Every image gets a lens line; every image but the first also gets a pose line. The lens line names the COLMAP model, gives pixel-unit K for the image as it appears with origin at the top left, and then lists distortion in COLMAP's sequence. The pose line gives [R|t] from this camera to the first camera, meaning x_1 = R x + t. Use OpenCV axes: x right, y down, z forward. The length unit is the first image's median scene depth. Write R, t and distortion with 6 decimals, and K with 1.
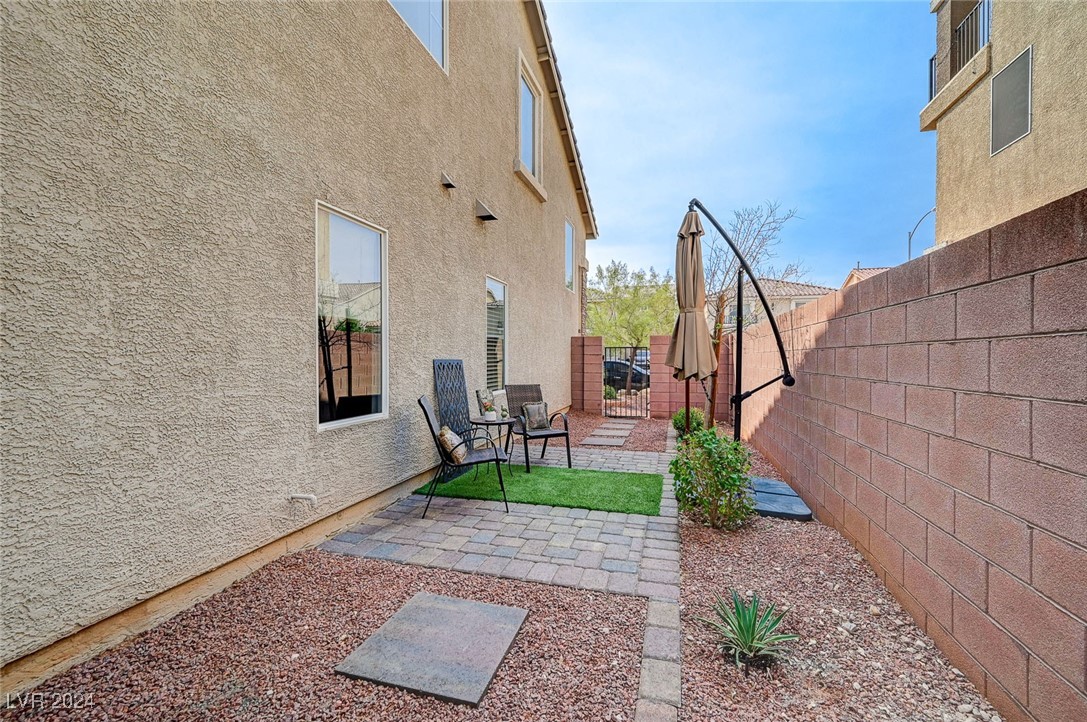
lens RADIAL K [[466.6, 0, 543.8], [0, 466.6, 358.3], [0, 0, 1]] dist [-0.000454, -0.000009]
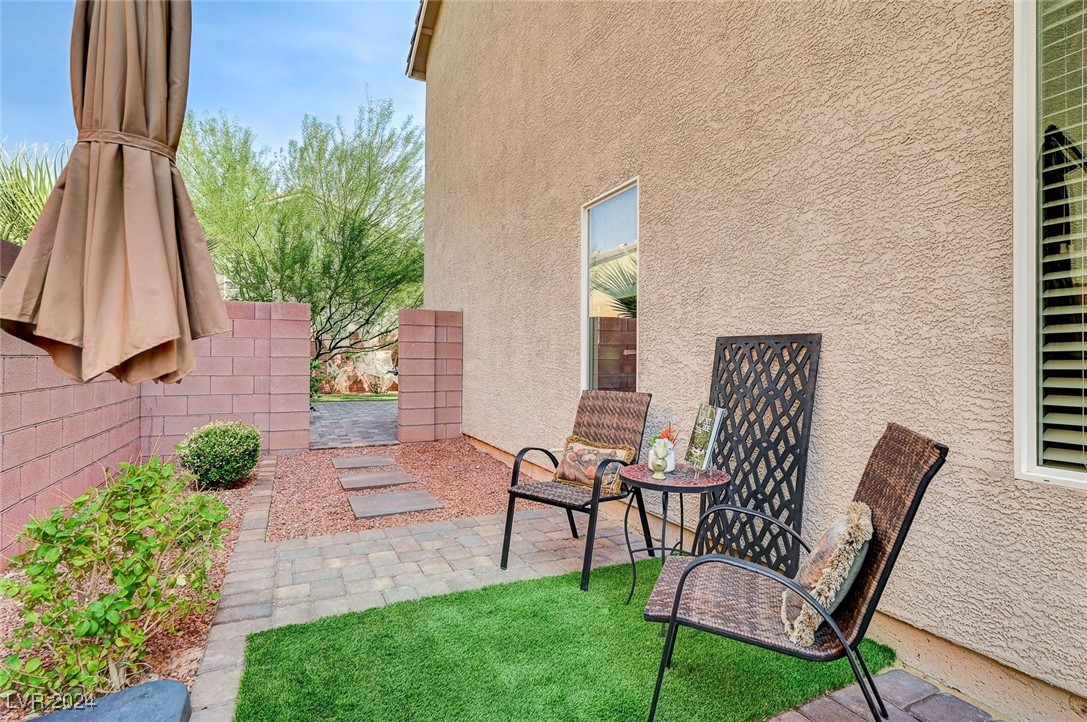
lens RADIAL K [[548.6, 0, 544.8], [0, 548.6, 361.8], [0, 0, 1]] dist [0.002516, 0.000151]
pose [[-0.750857, -0.009804, -0.660392, 0.416542], [-0.009946, 0.999944, -0.003537, 0.045255], [0.660390, 0.003912, -0.750913, 1.713668]]
